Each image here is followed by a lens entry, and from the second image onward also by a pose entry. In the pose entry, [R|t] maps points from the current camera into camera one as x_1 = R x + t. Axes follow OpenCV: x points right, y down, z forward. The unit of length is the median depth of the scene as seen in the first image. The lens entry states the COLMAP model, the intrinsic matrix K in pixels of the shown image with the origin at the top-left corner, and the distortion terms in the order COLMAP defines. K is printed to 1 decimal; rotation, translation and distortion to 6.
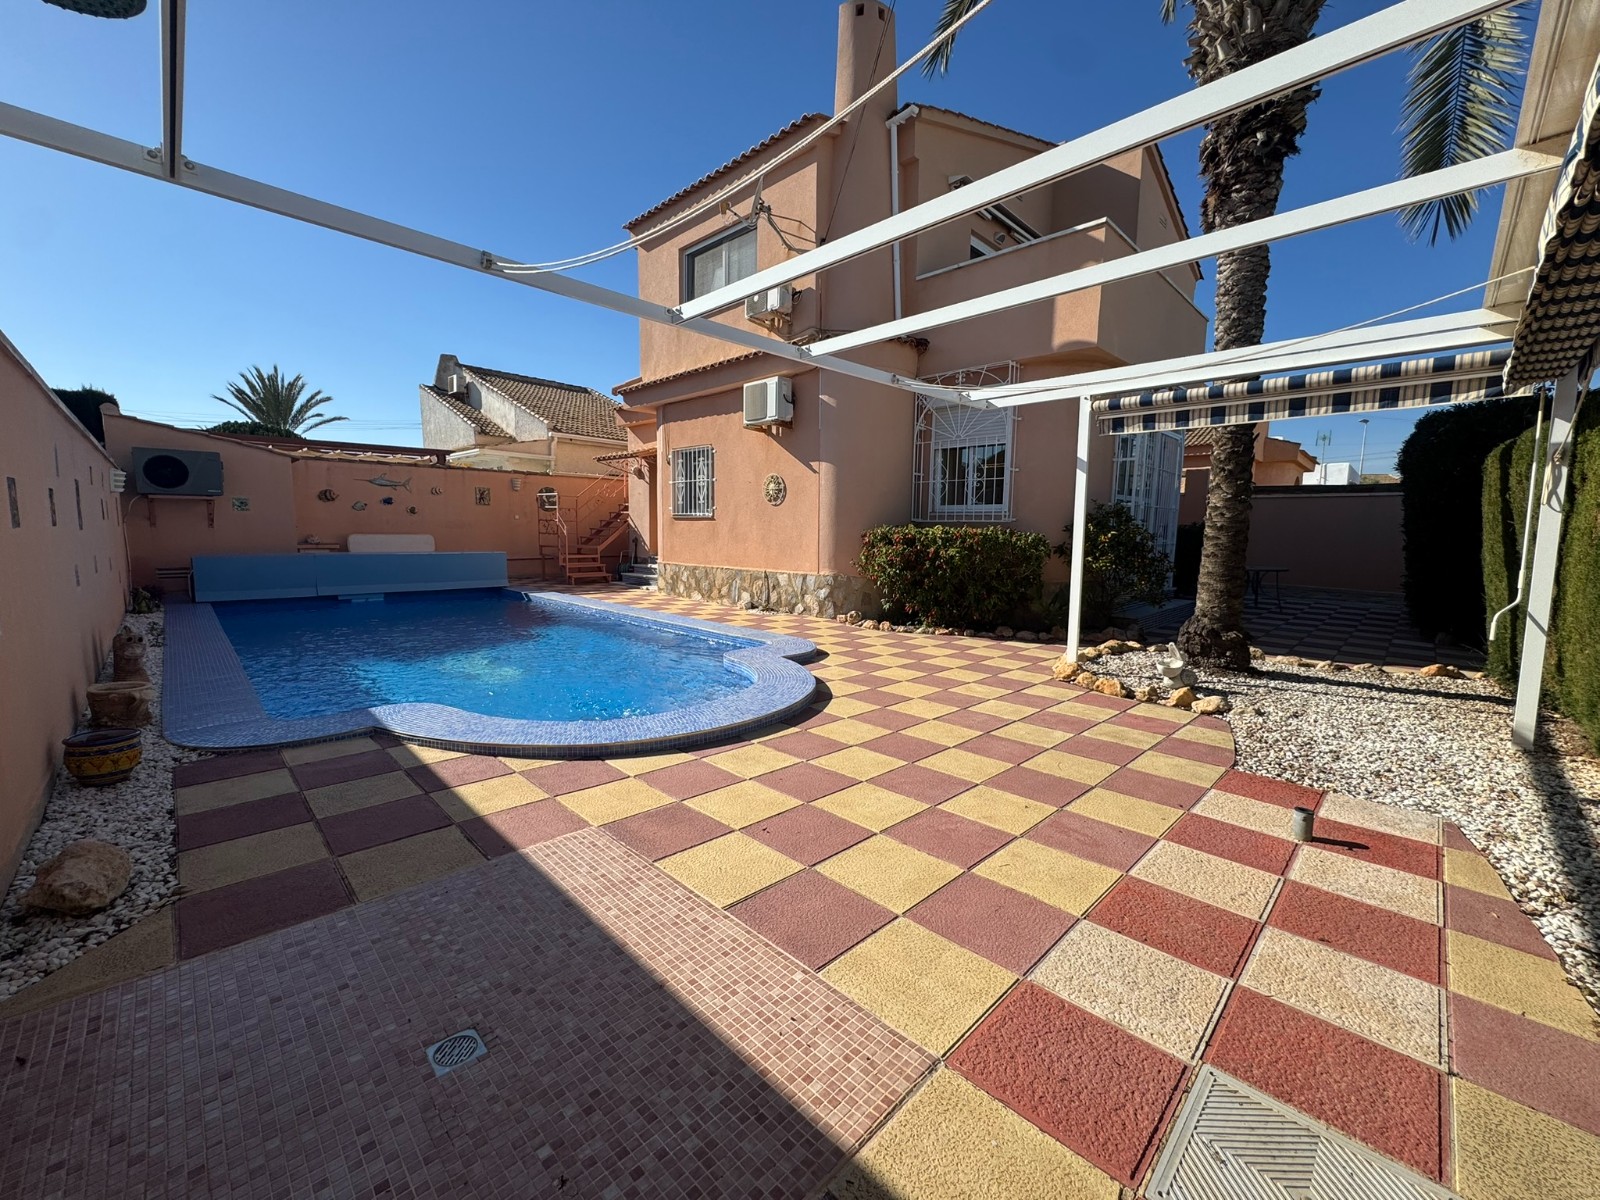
lens RADIAL K [[639.3, 0, 796.6], [0, 639.3, 599.6], [0, 0, 1]] dist [-0.002811, 0.000561]
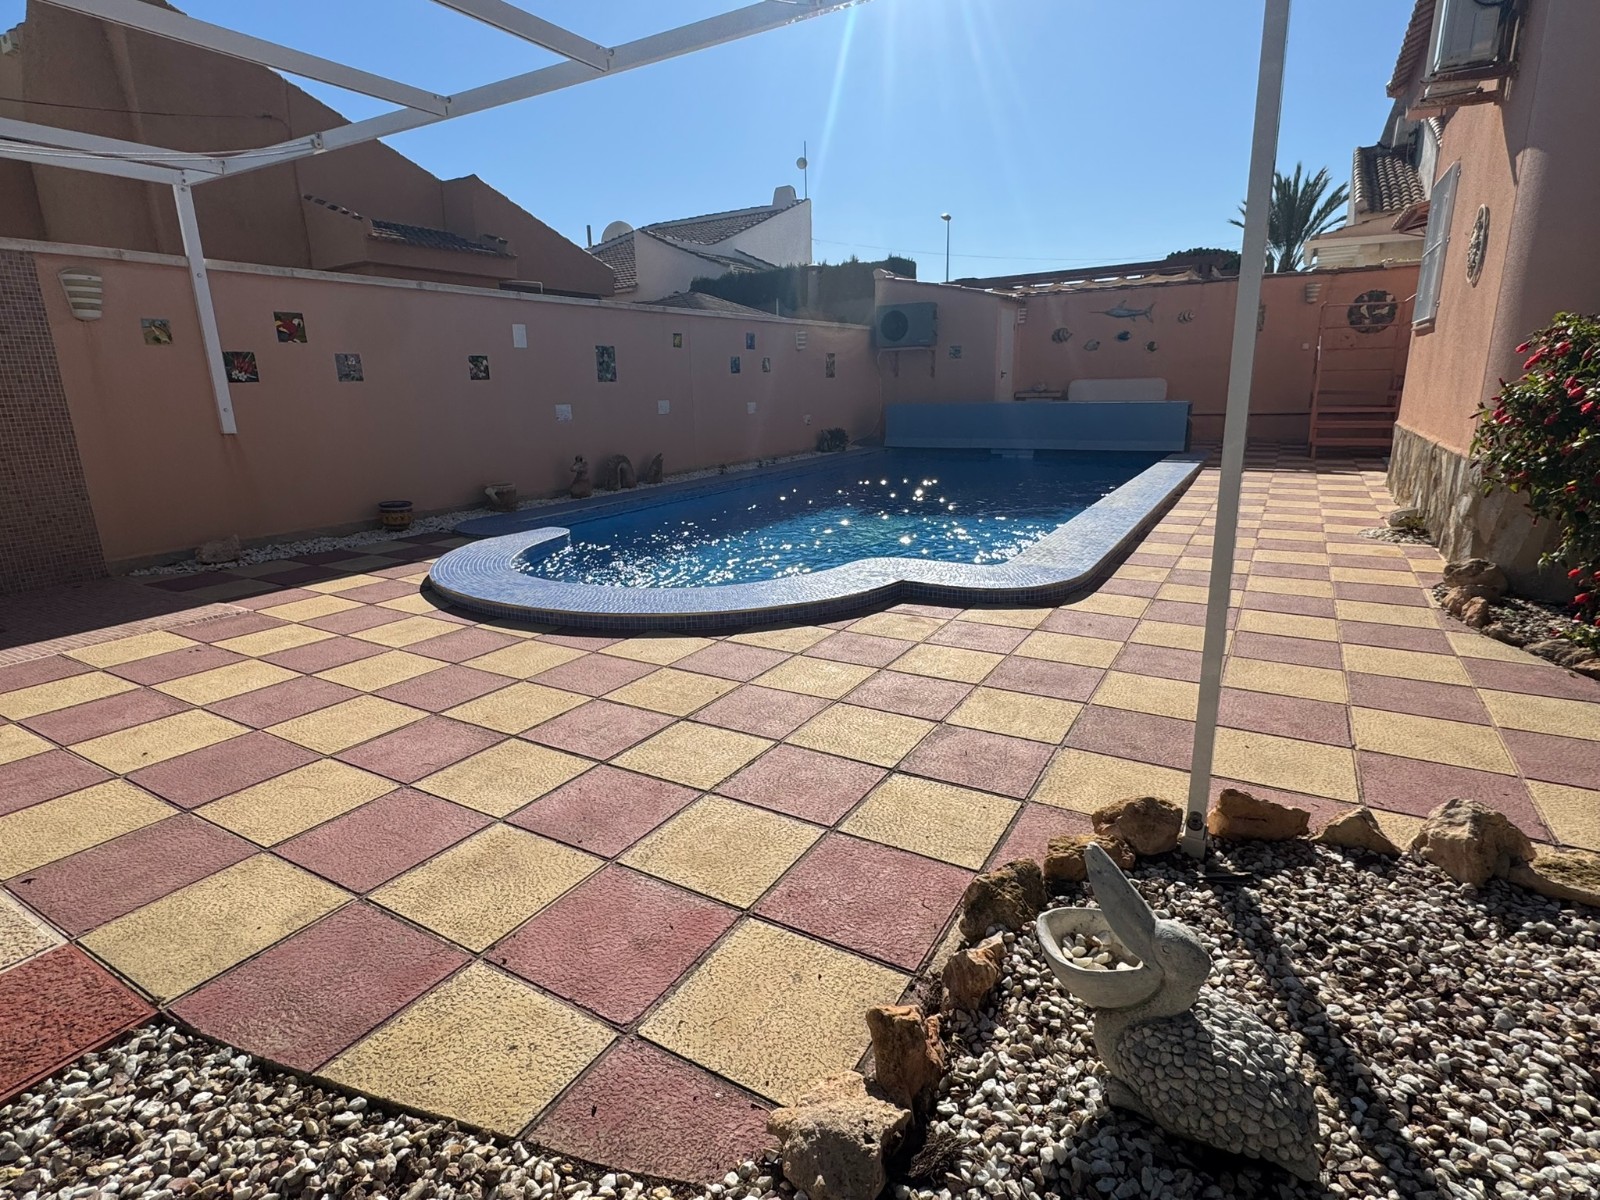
lens RADIAL K [[824.1, 0, 788.3], [0, 824.1, 603.8], [0, 0, 1]] dist [-0.000872, 0.000381]
pose [[0.249395, 0.231619, -0.940295, 0.438106], [-0.077109, 0.972643, 0.219136, -0.030675], [0.965327, 0.017854, 0.260432, 0.465645]]
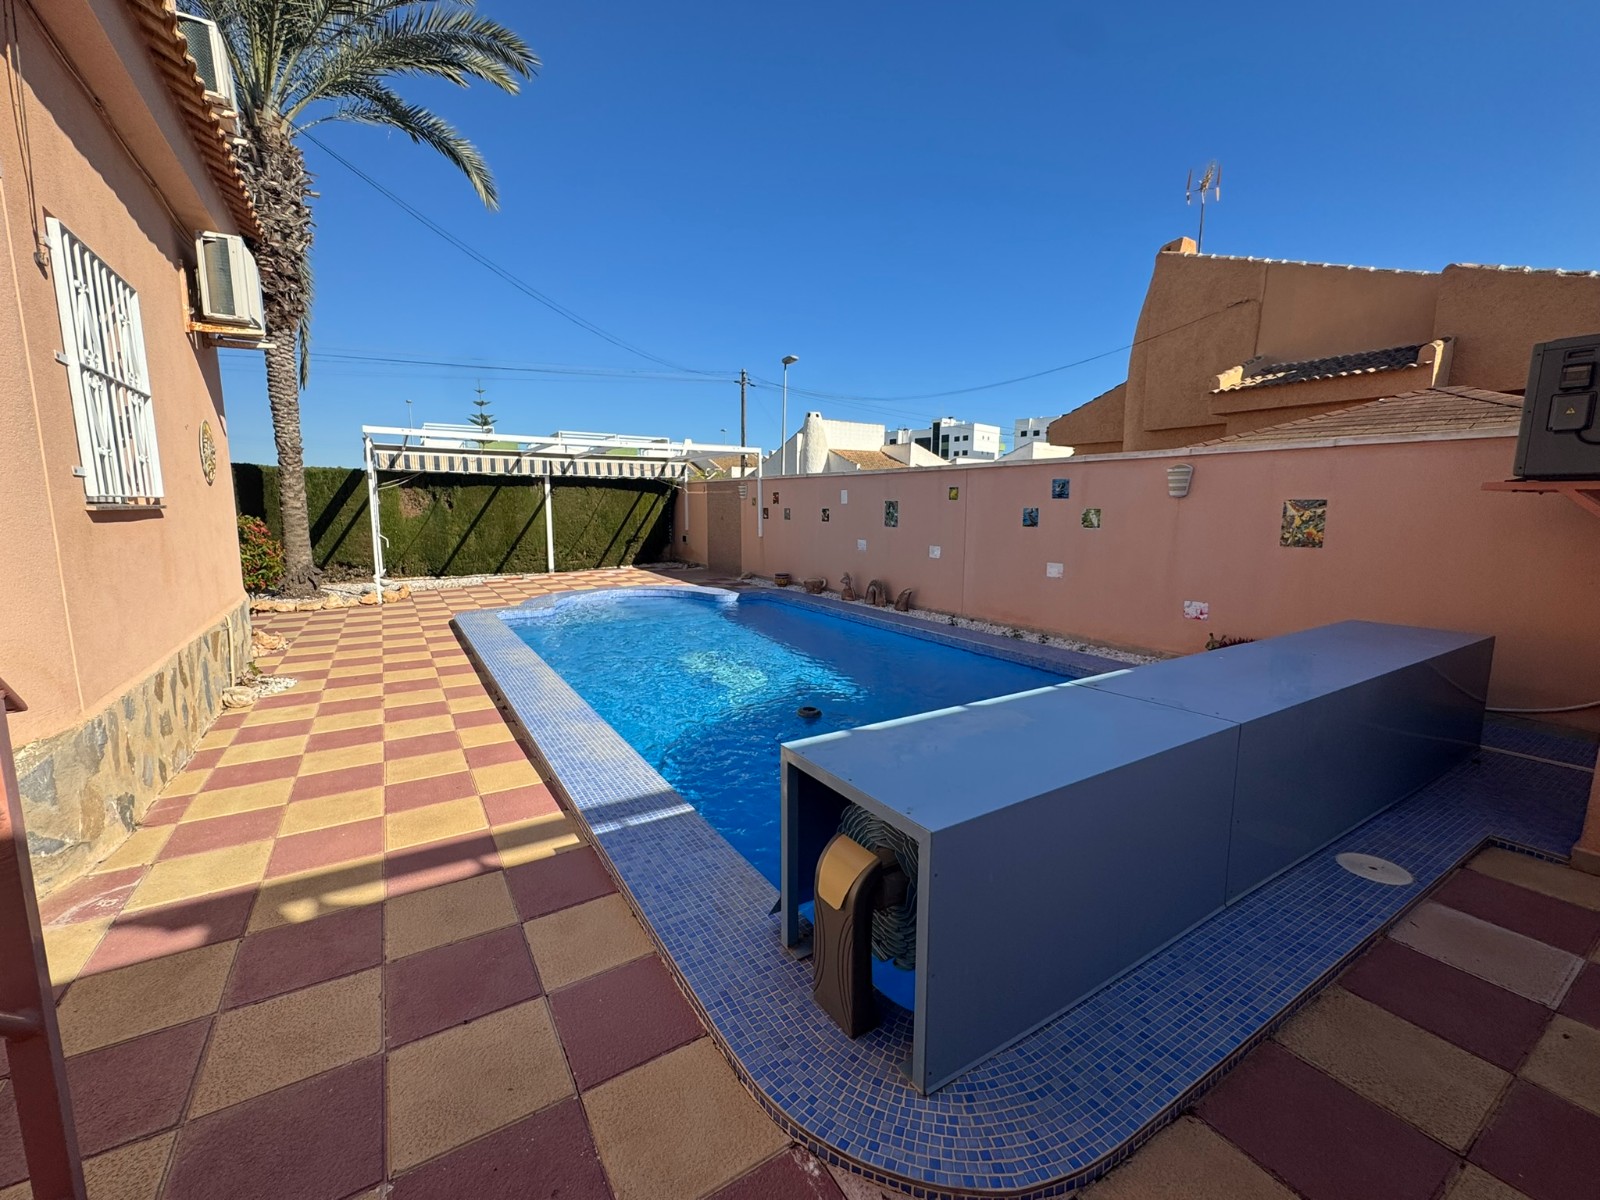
lens RADIAL K [[661.2, 0, 796.5], [0, 661.2, 599.5], [0, 0, 1]] dist [-0.003791, 0.000071]
pose [[-0.974786, -0.051061, 0.217222, -0.654612], [0.004762, 0.968486, 0.249023, -0.201285], [-0.223092, 0.243778, -0.943823, 1.525560]]
